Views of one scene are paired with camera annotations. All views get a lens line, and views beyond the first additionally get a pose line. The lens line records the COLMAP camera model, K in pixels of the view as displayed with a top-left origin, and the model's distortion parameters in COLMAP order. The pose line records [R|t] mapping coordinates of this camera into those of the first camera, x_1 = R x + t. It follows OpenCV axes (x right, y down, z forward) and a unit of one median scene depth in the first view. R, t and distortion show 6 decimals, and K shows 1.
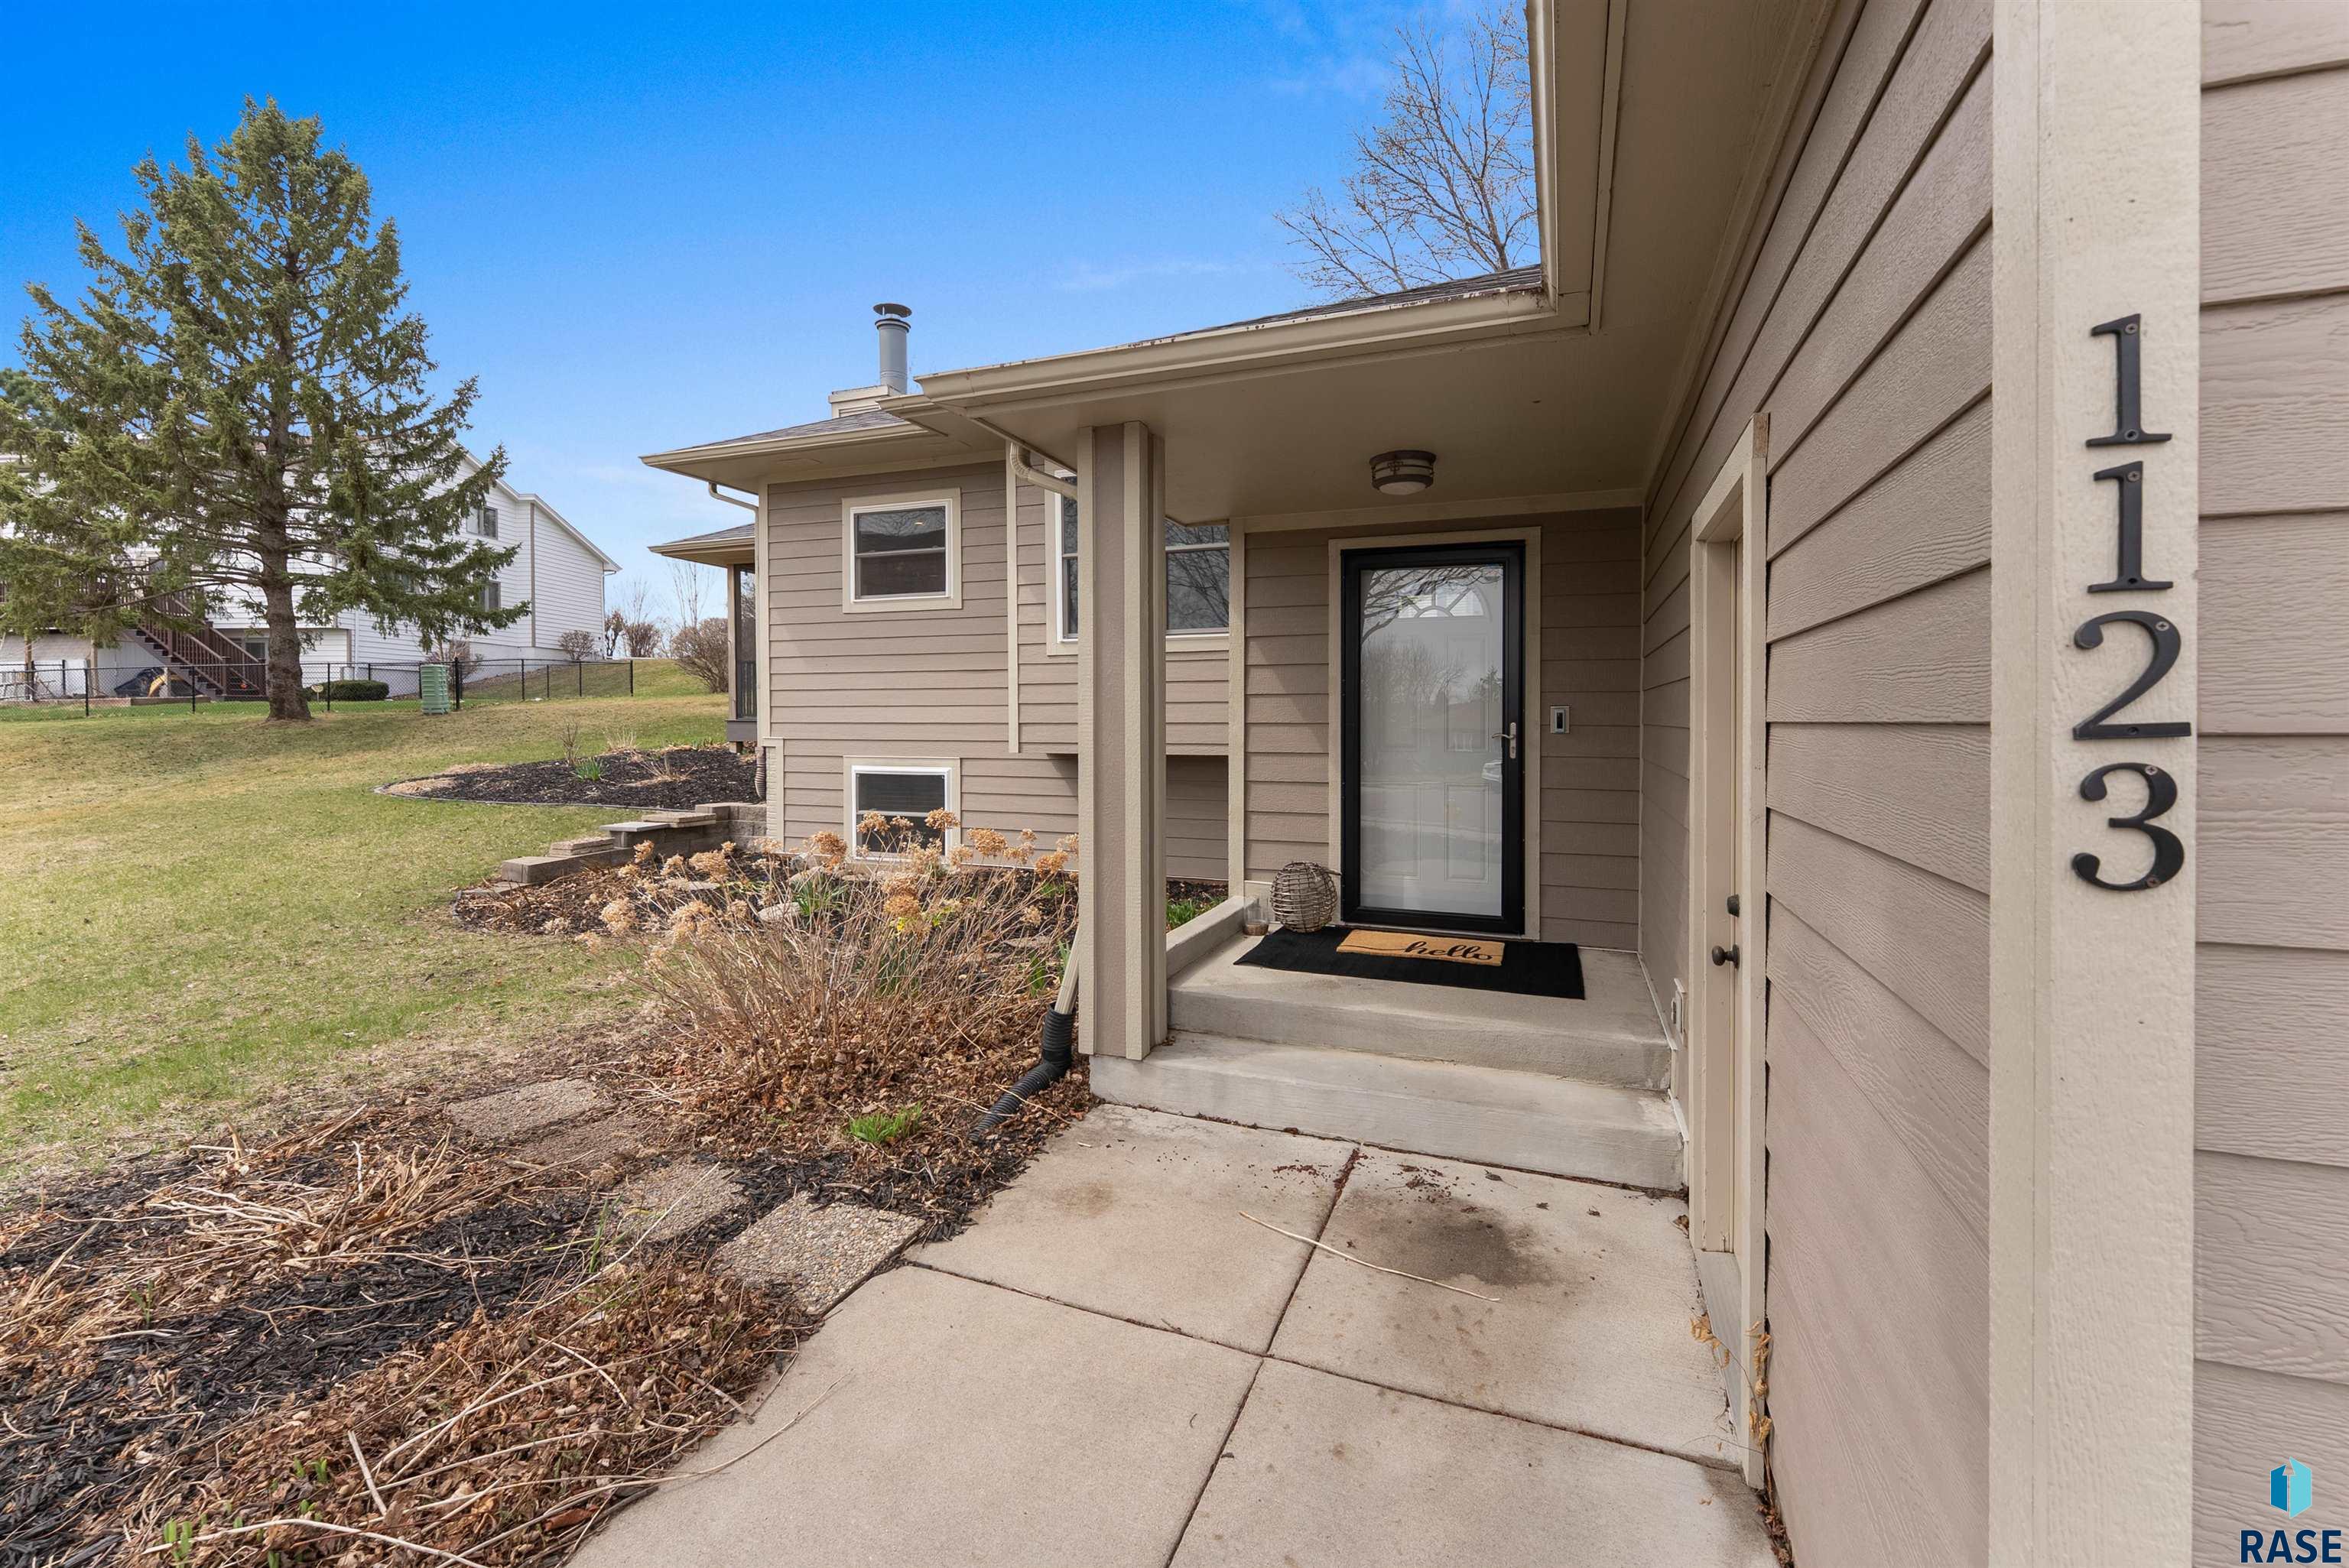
lens RADIAL K [[982.4, 0, 1159.6], [0, 982.4, 715.0], [0, 0, 1]] dist [0.002564, -0.000349]
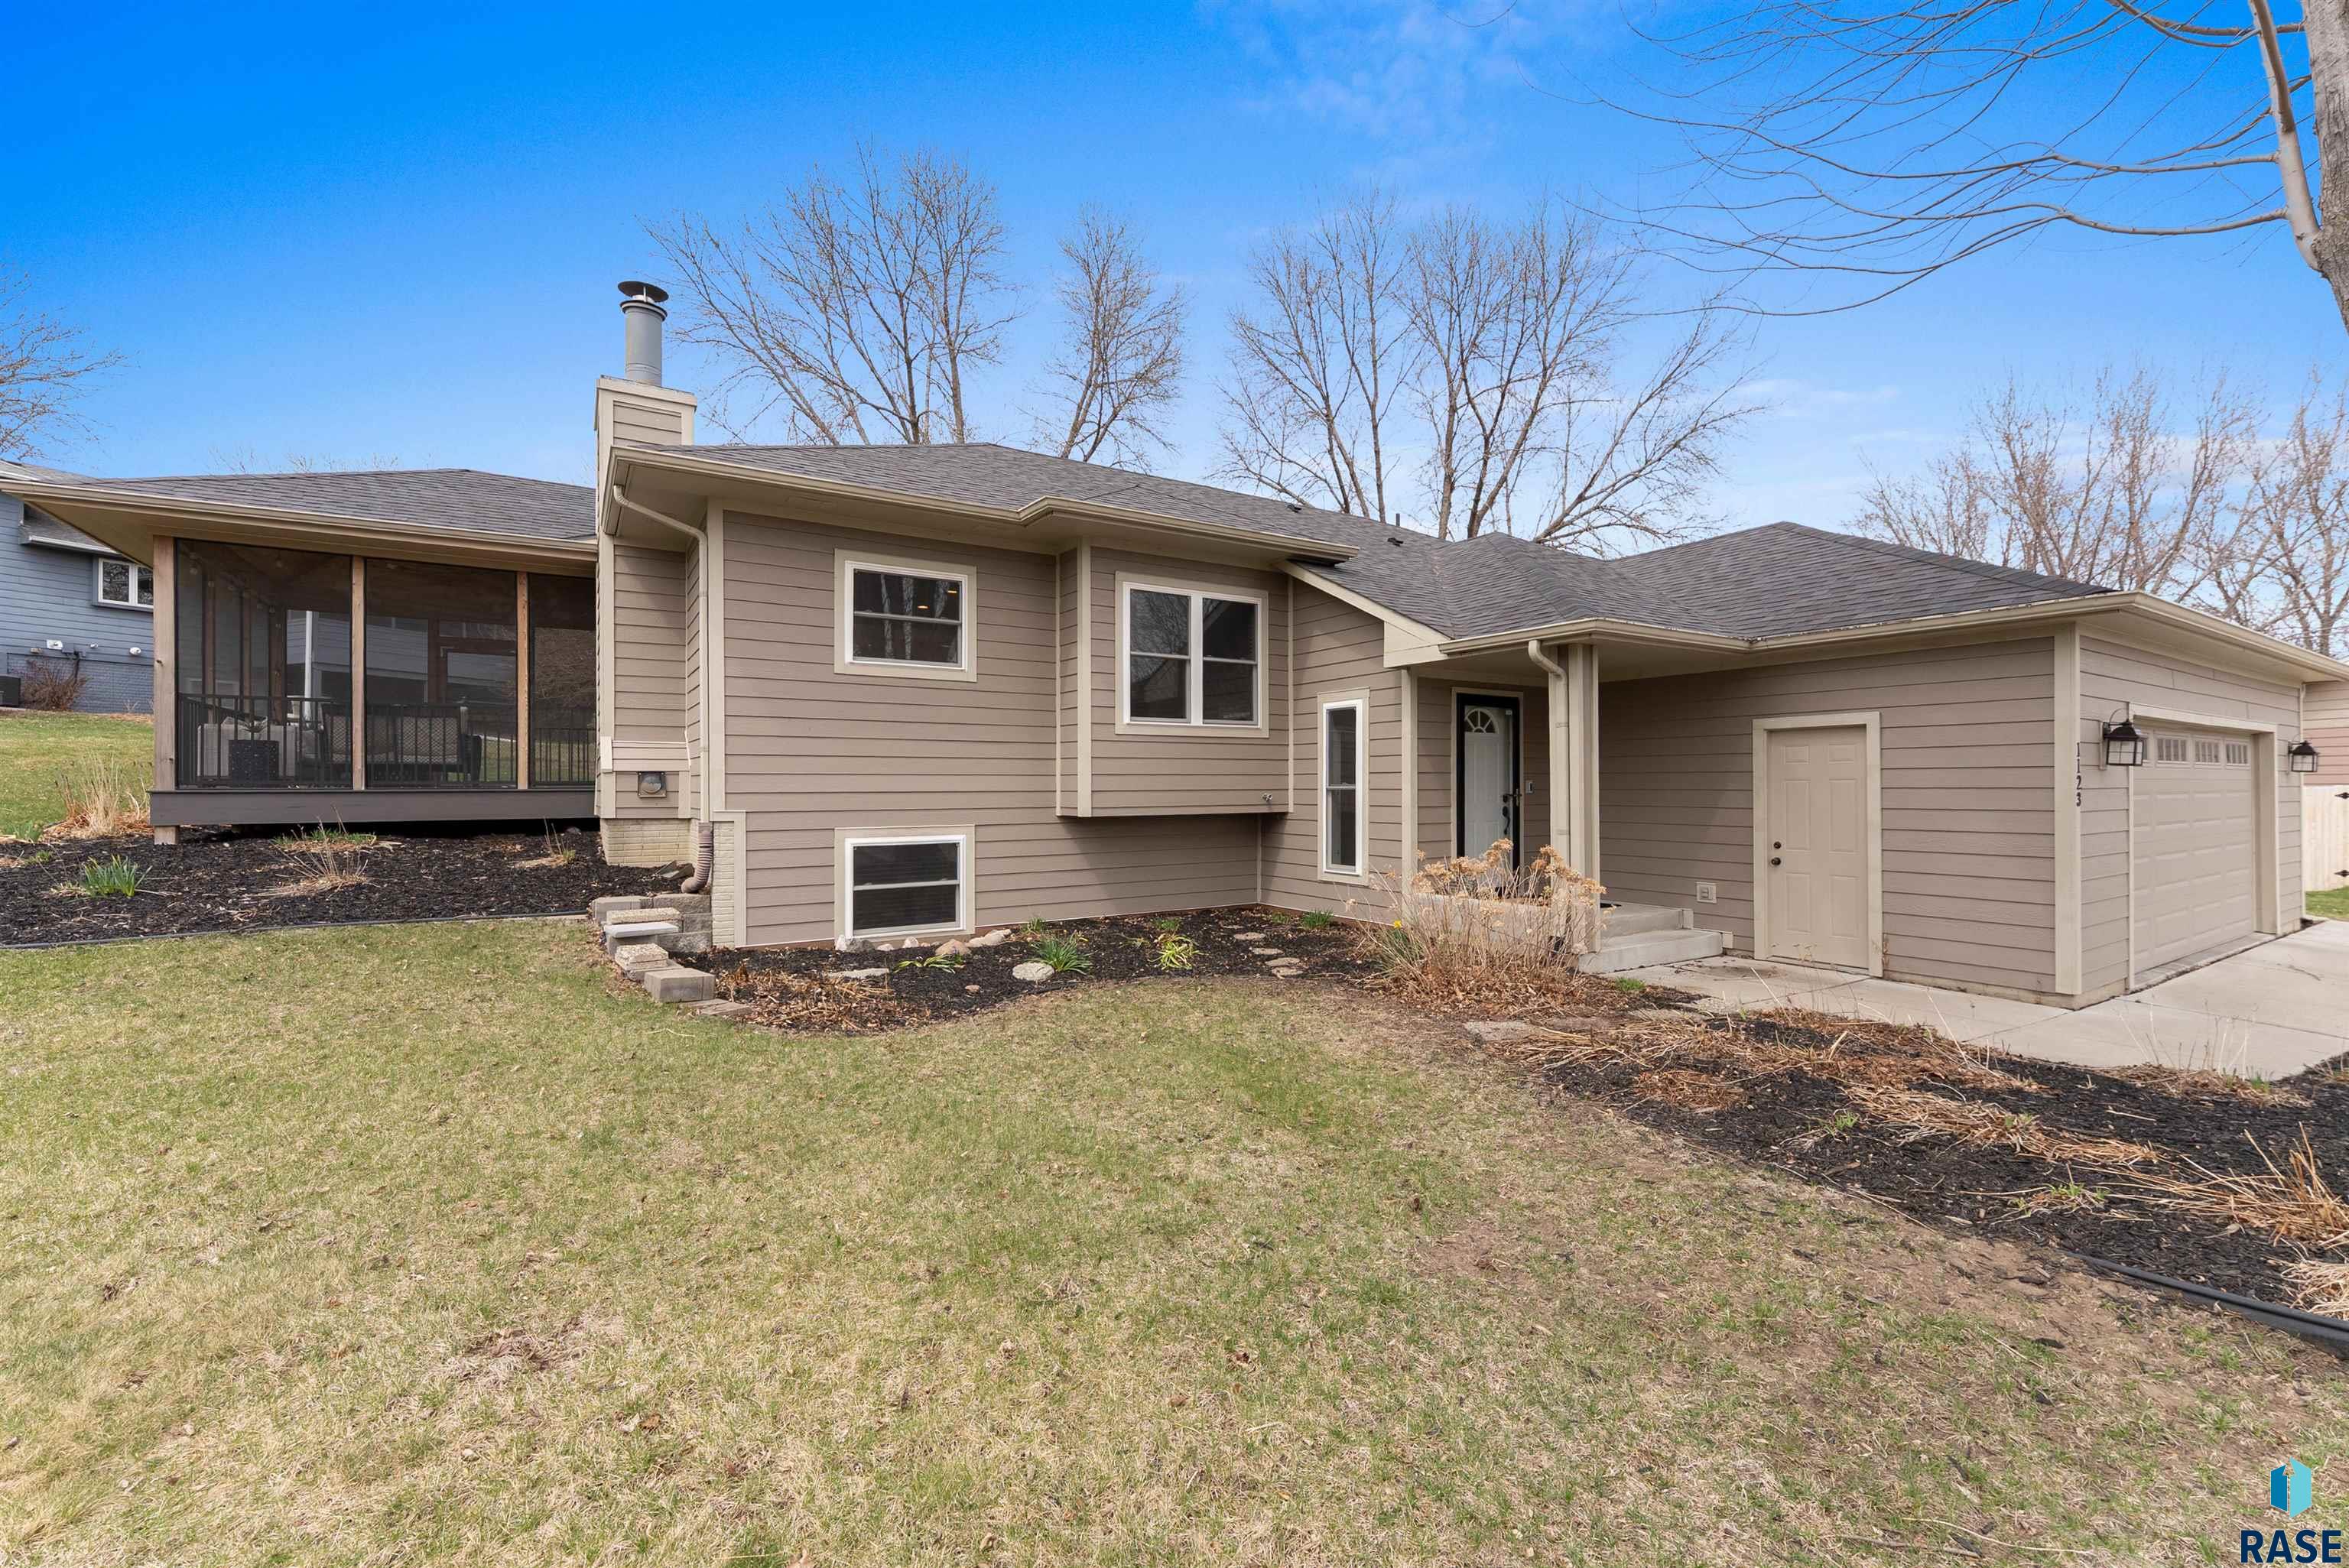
lens RADIAL K [[982.4, 0, 1188.5], [0, 982.4, 788.5], [0, 0, 1]] dist [0.002564, -0.000349]
pose [[0.580009, -0.001548, 0.814609, -0.915174], [-0.000761, 0.999997, 0.002443, 0.002055], [-0.814610, -0.002037, 0.580006, 0.208558]]
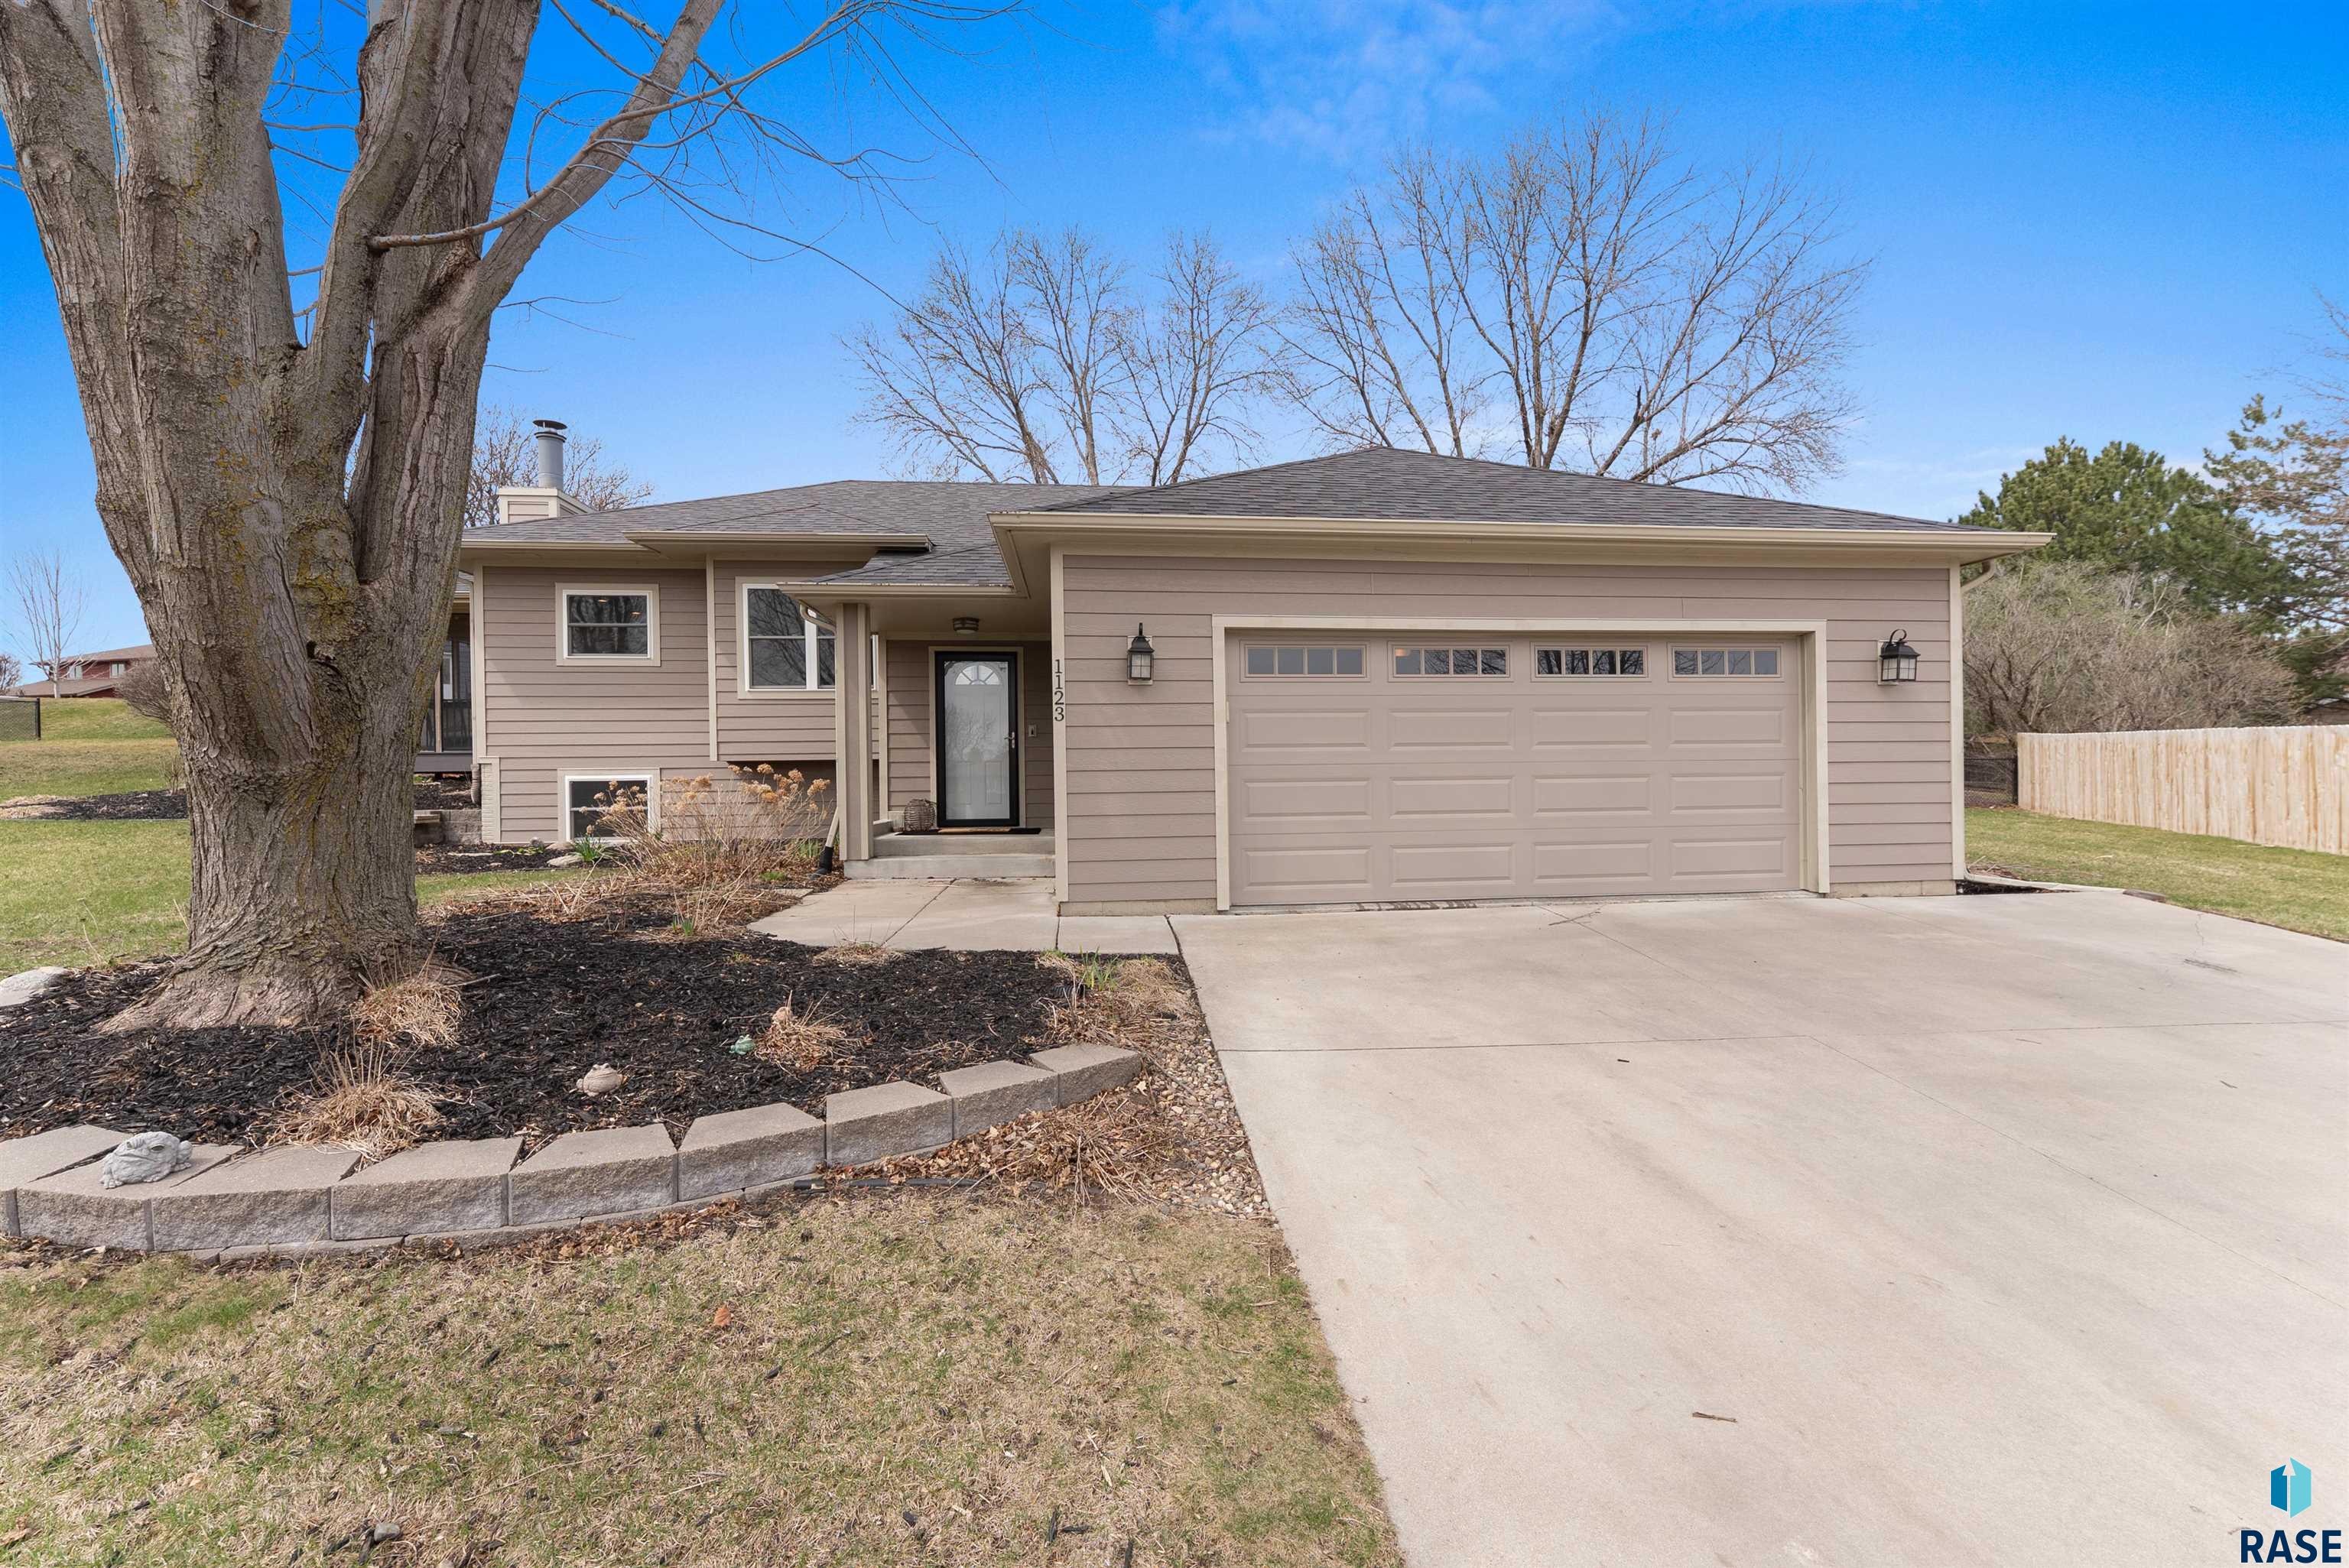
lens RADIAL K [[982.4, 0, 1176.9], [0, 982.4, 777.3], [0, 0, 1]] dist [0.002564, -0.000349]
pose [[0.885540, -0.014203, 0.464347, -0.199492], [0.011630, 0.999897, 0.008406, 0.053844], [-0.464418, -0.002044, 0.885614, -0.655421]]
